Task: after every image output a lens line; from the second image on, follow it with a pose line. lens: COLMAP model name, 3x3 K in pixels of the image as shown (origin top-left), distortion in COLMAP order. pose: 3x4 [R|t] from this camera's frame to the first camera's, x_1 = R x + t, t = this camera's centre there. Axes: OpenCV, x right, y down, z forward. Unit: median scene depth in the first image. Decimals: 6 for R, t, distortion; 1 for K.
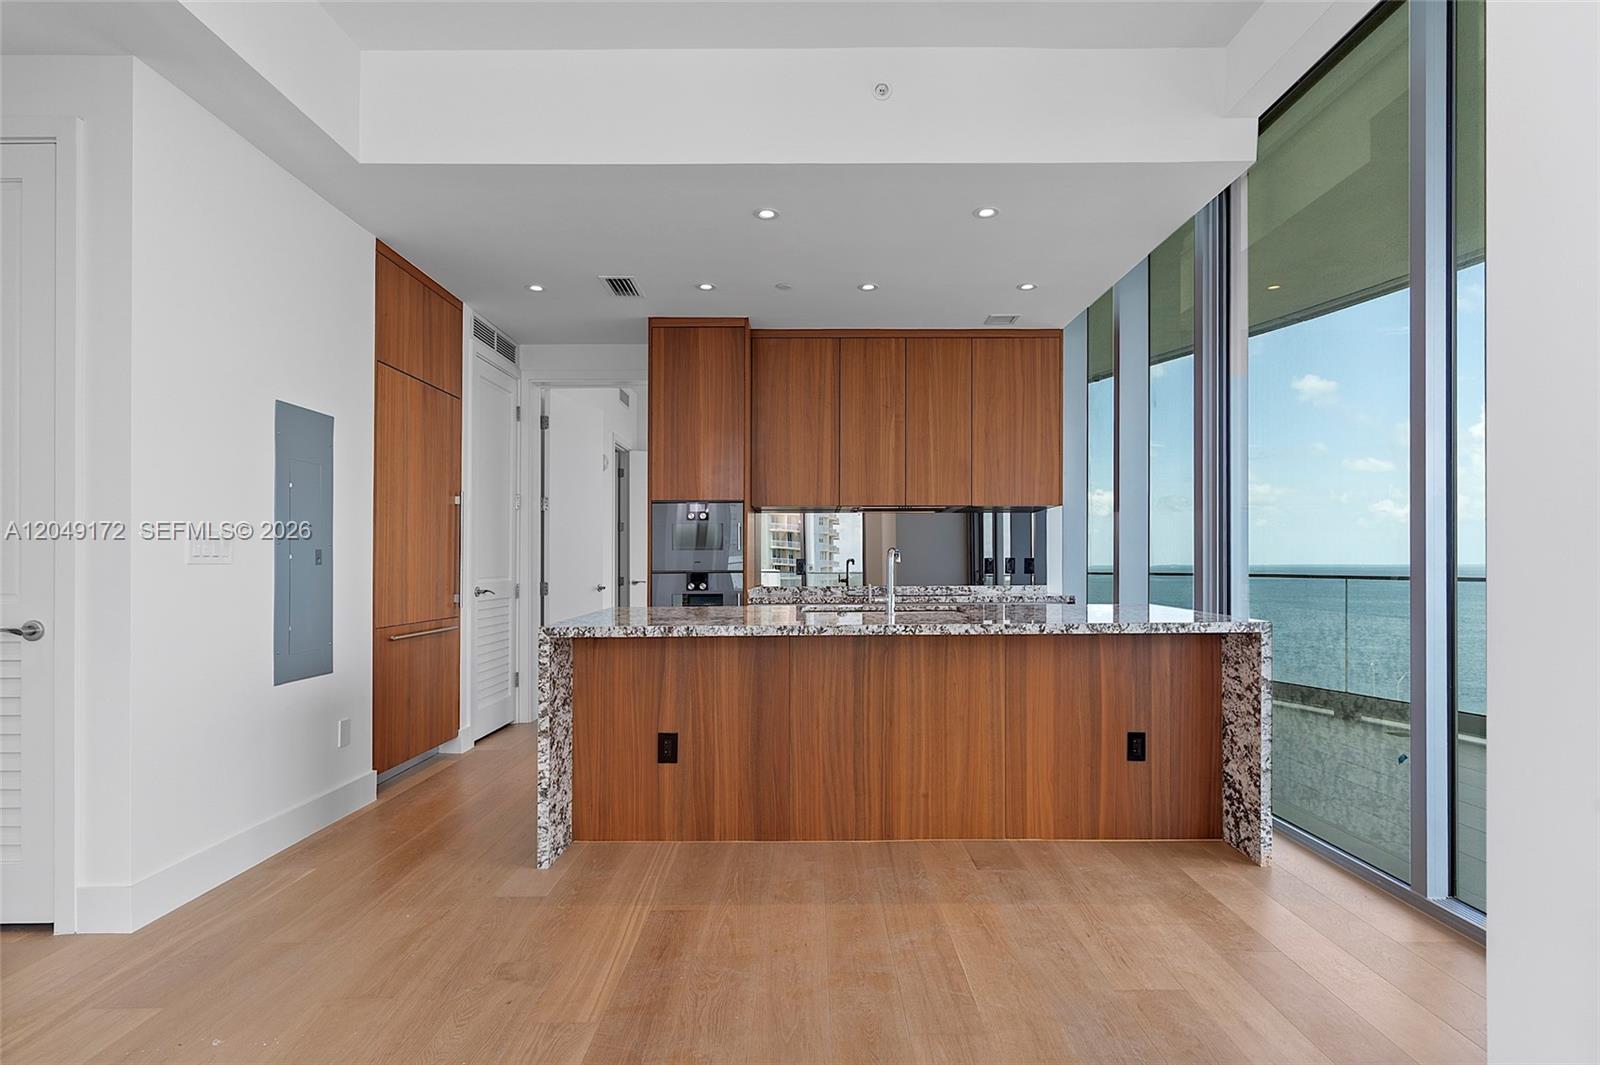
lens RADIAL K [[811.1, 0, 827.9], [0, 811.1, 551.1], [0, 0, 1]] dist [-0.003299, -0.001103]
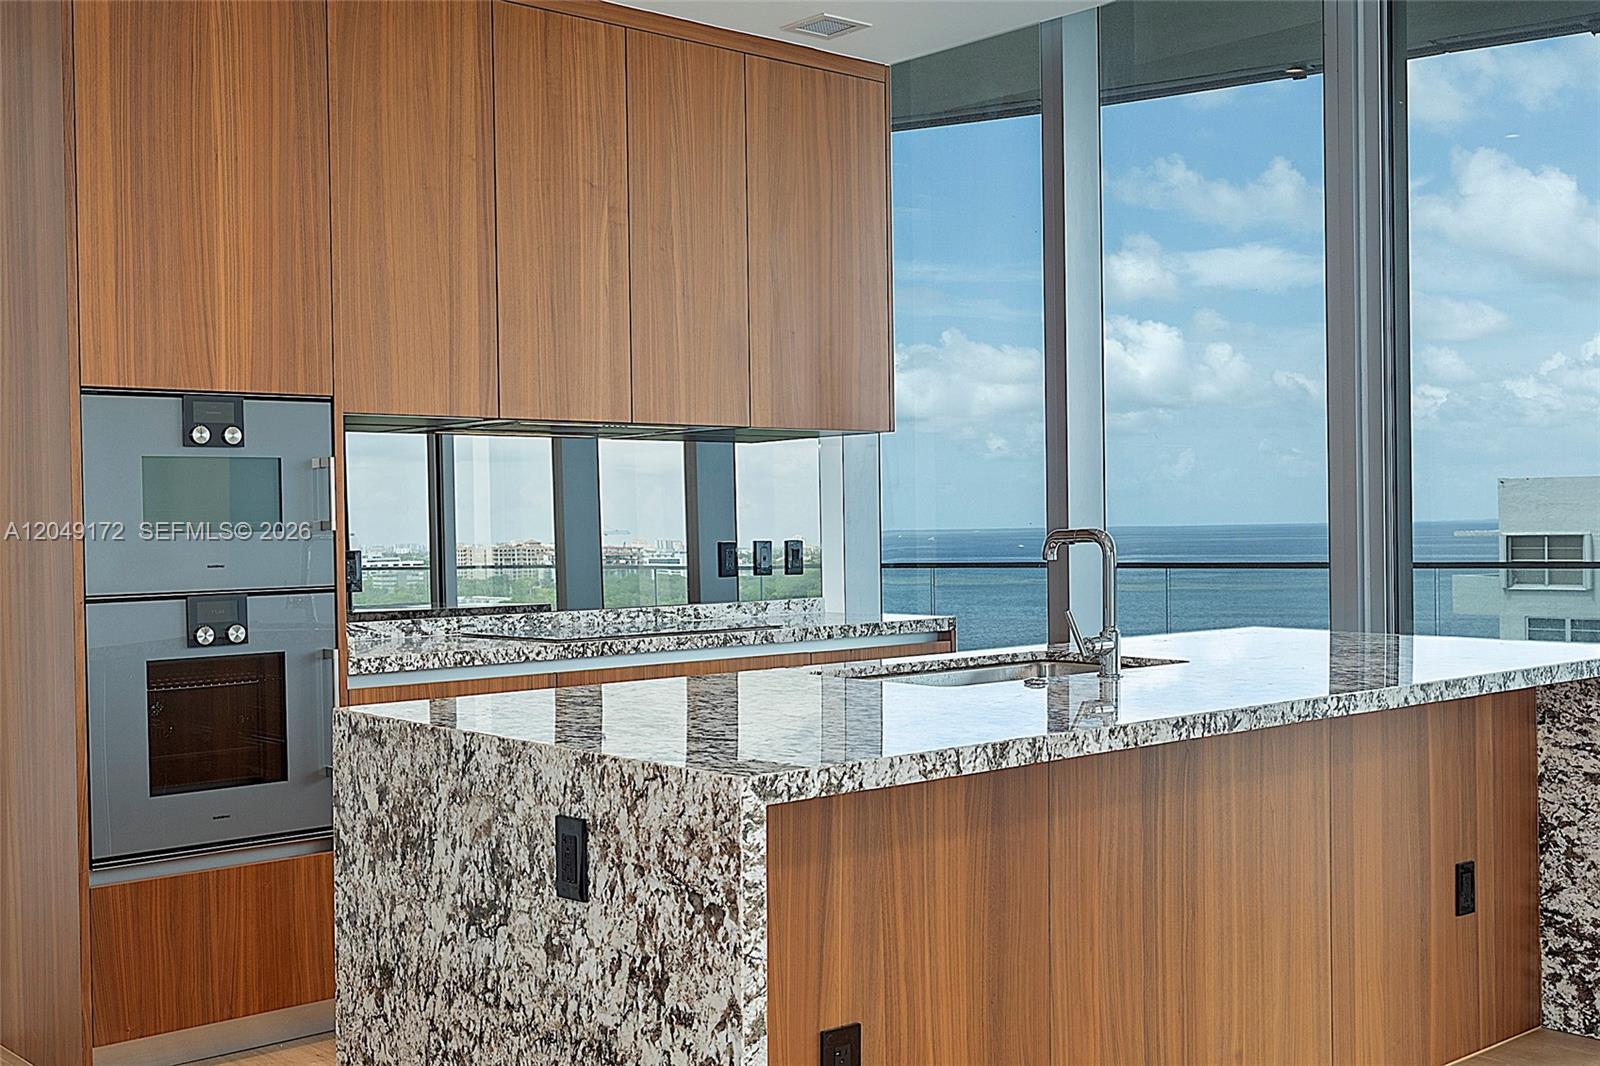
lens RADIAL K [[1774.9, 0, 838.5], [0, 1774.9, 533.9], [0, 0, 1]] dist [0.026301, -0.018132]
pose [[0.744187, -0.010138, 0.667894, -0.744570], [0.001499, 0.999908, 0.013507, -0.016621], [-0.667970, -0.009051, 0.744133, 0.385154]]
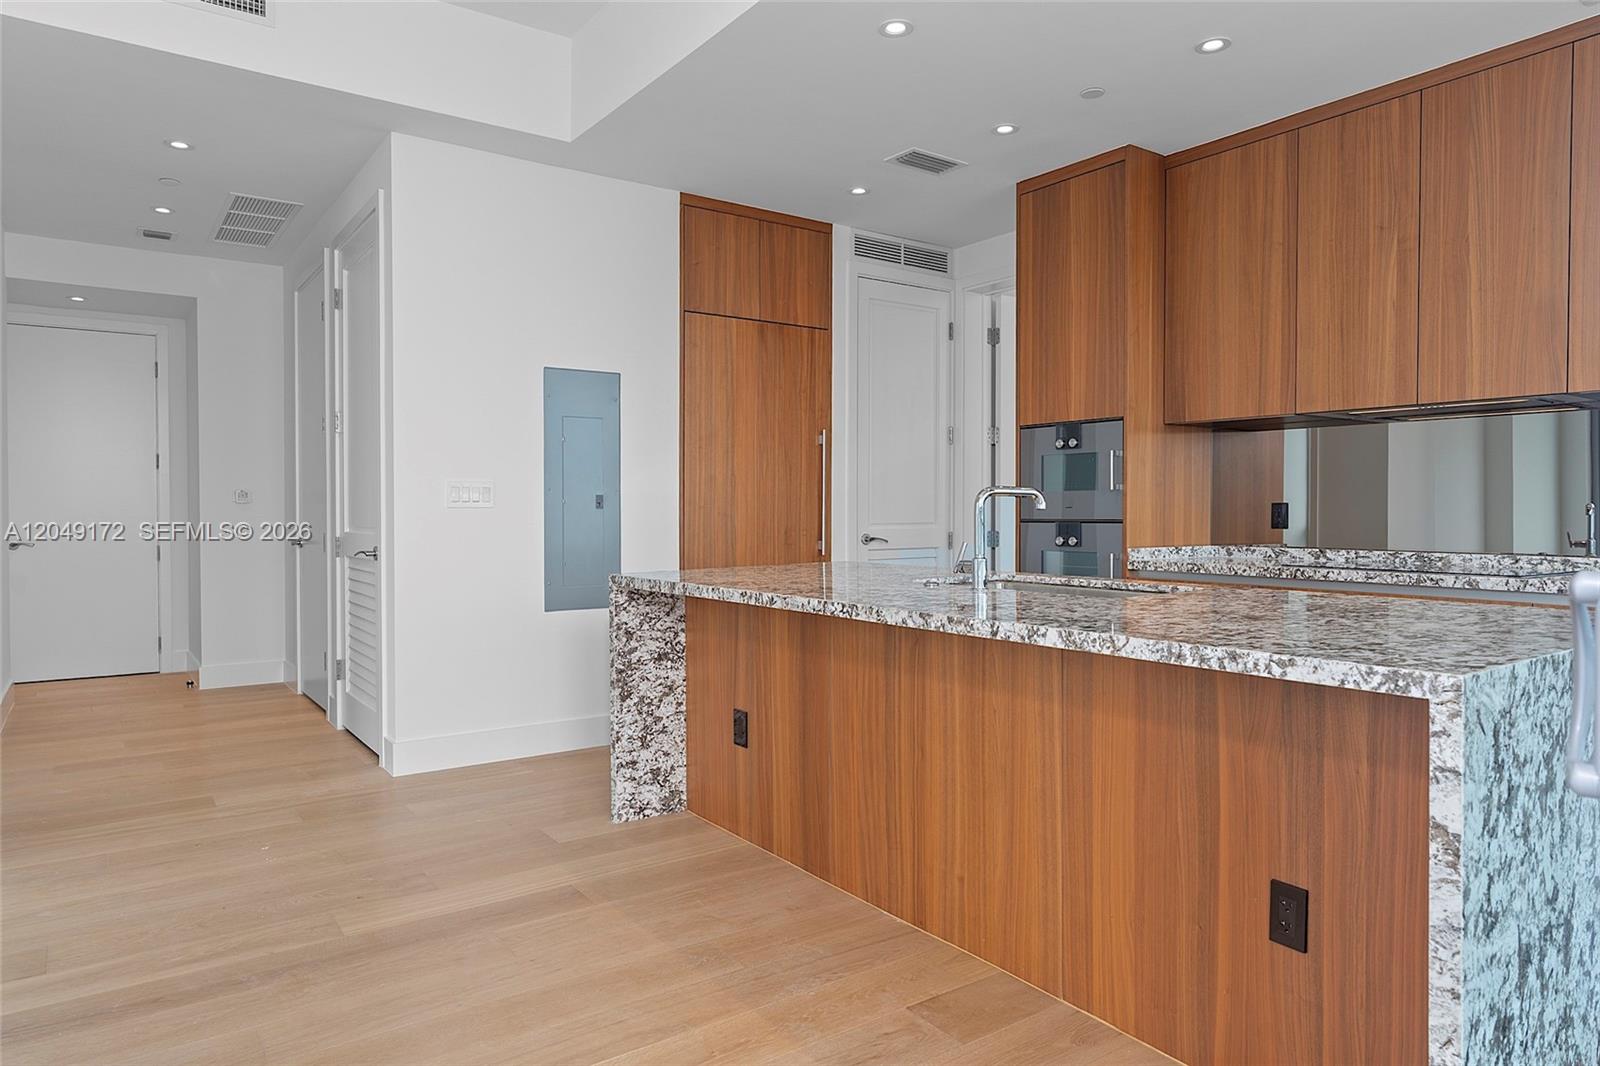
lens RADIAL K [[1010.5, 0, 790.2], [0, 1010.5, 531.1], [0, 0, 1]] dist [-0.000678, 0.000909]
pose [[0.565582, 0.022524, -0.824385, 0.688446], [0.008750, 0.999407, 0.033309, 0.003756], [0.824646, -0.026052, 0.565049, 0.453427]]
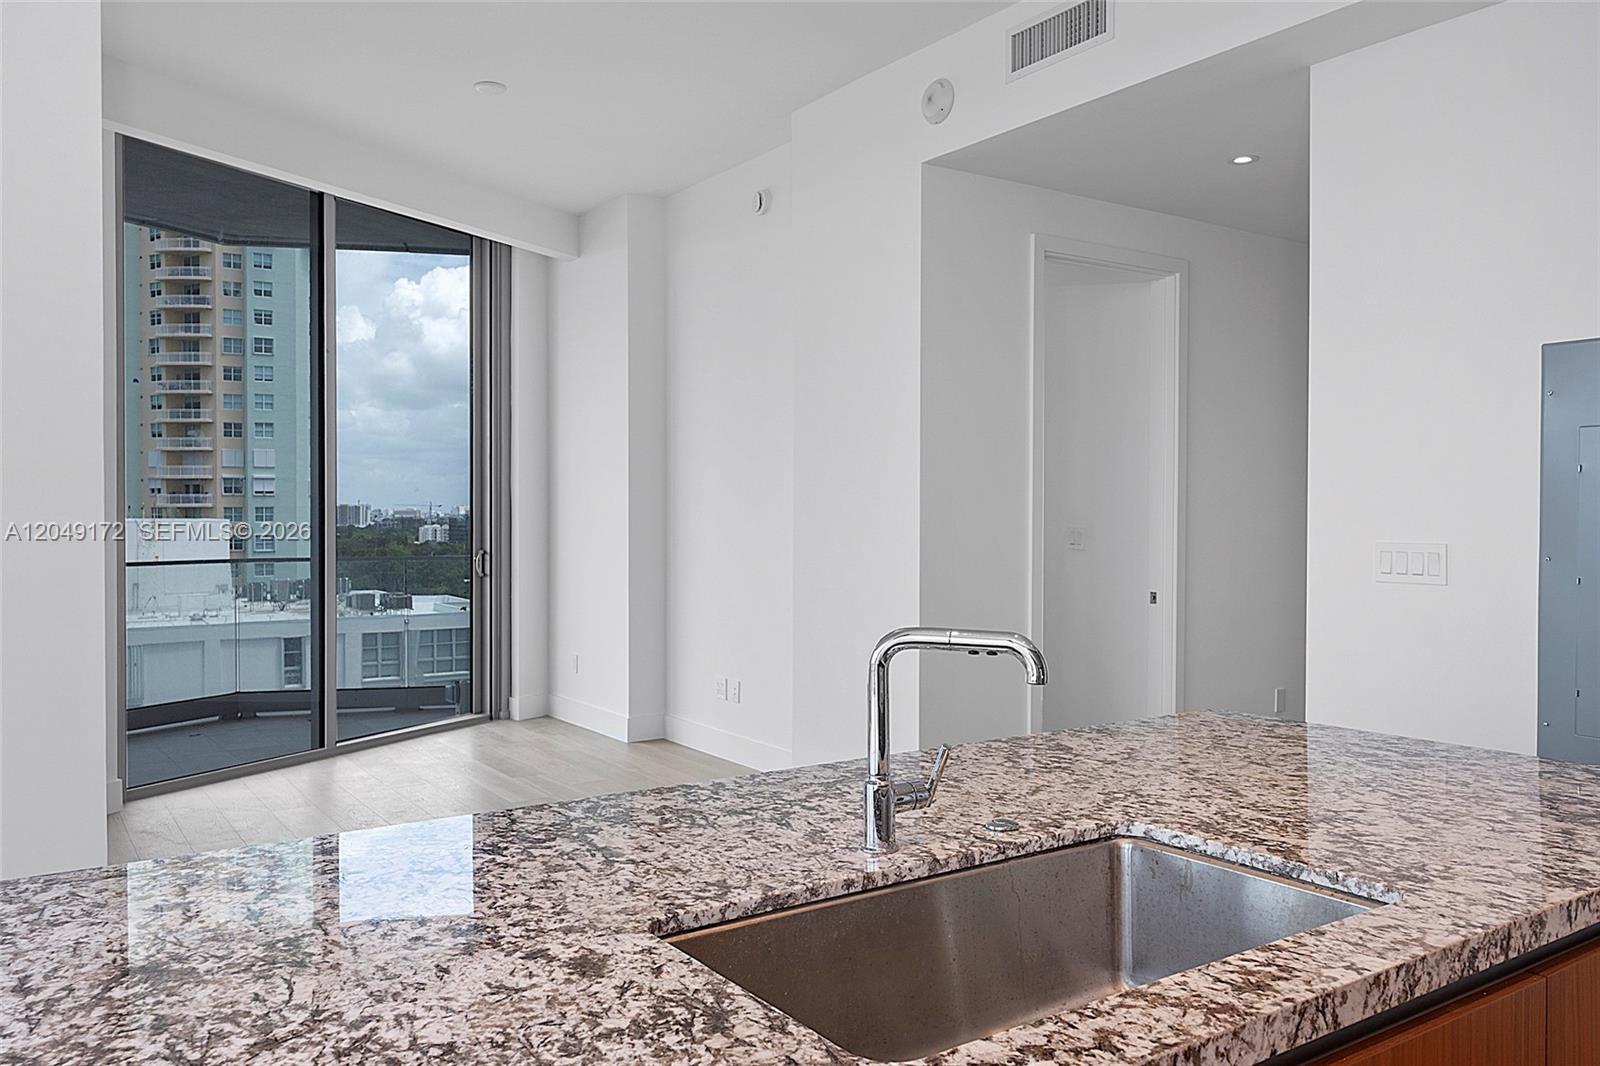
lens RADIAL K [[1190.4, 0, 793.5], [0, 1190.4, 535.7], [0, 0, 1]] dist [-0.002876, 0.002152]
pose [[-0.833945, 0.014762, -0.551650, 0.353586], [0.009465, 0.999878, 0.012448, -0.045484], [0.551767, 0.005160, -0.833983, 1.426710]]
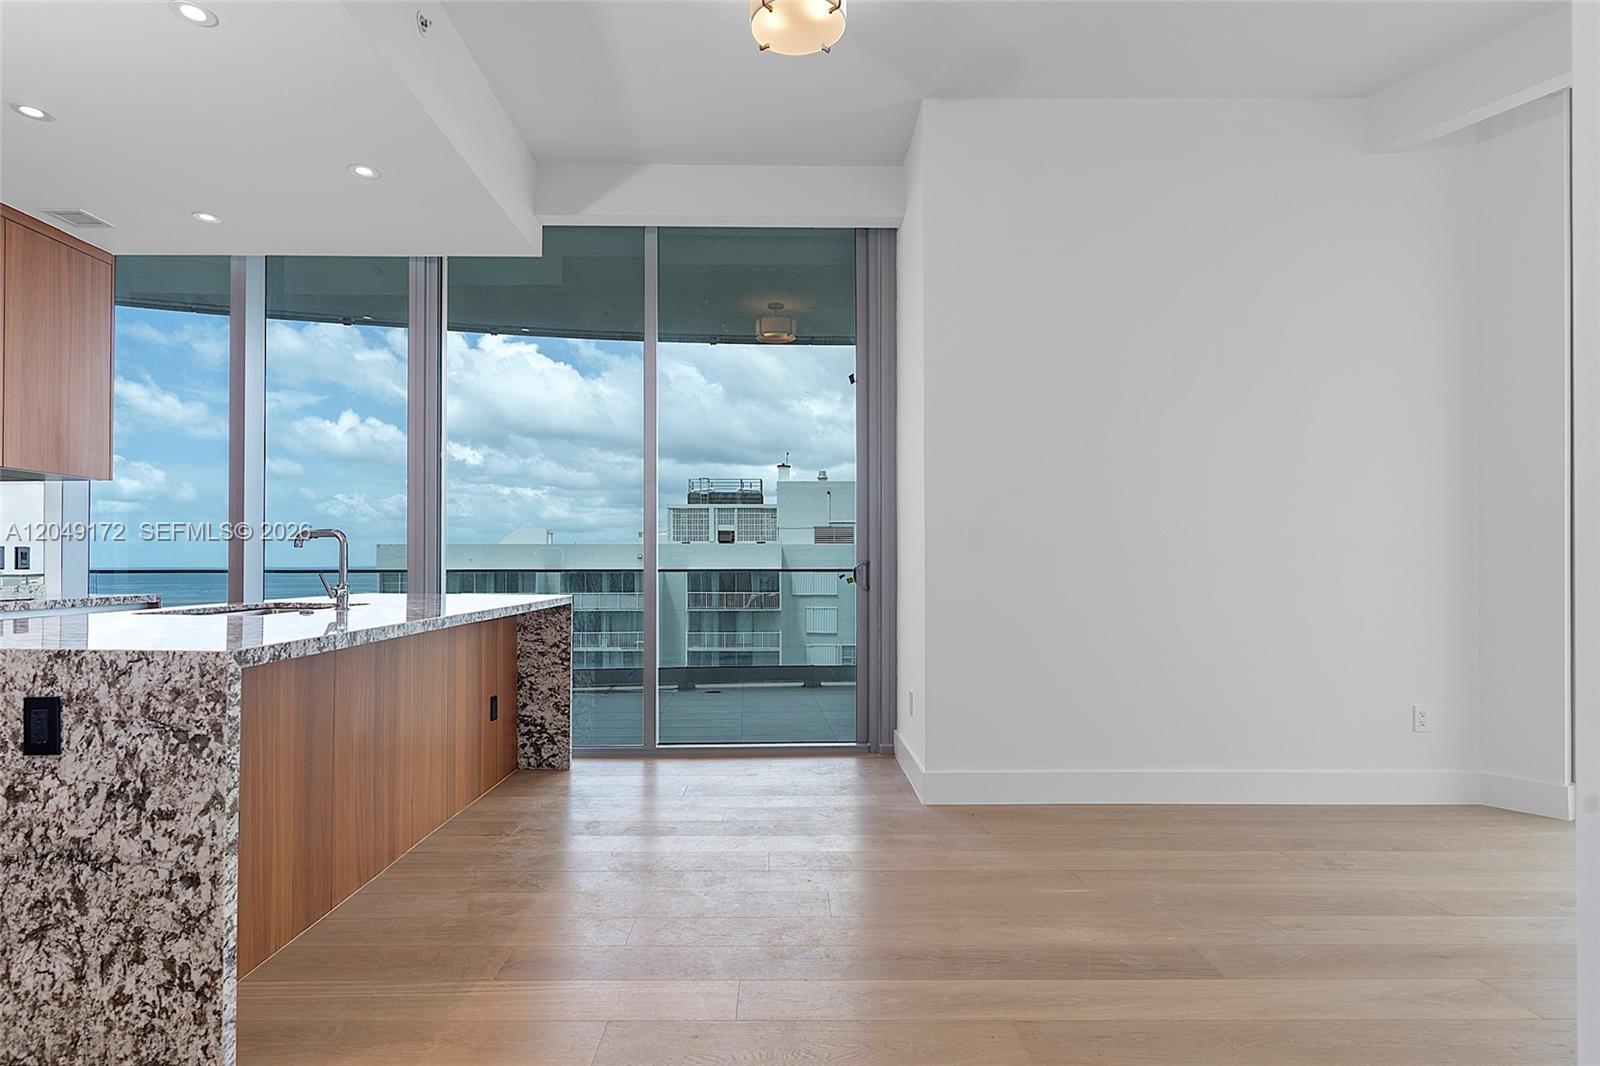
lens RADIAL K [[821.7, 0, 777.9], [0, 821.7, 546.5], [0, 0, 1]] dist [0.000587, 0.001548]
pose [[0.013476, 0.024001, 0.999621, -0.817166], [-0.010590, 0.999659, -0.023859, 0.030119], [-0.999853, -0.010265, 0.013725, 0.572184]]
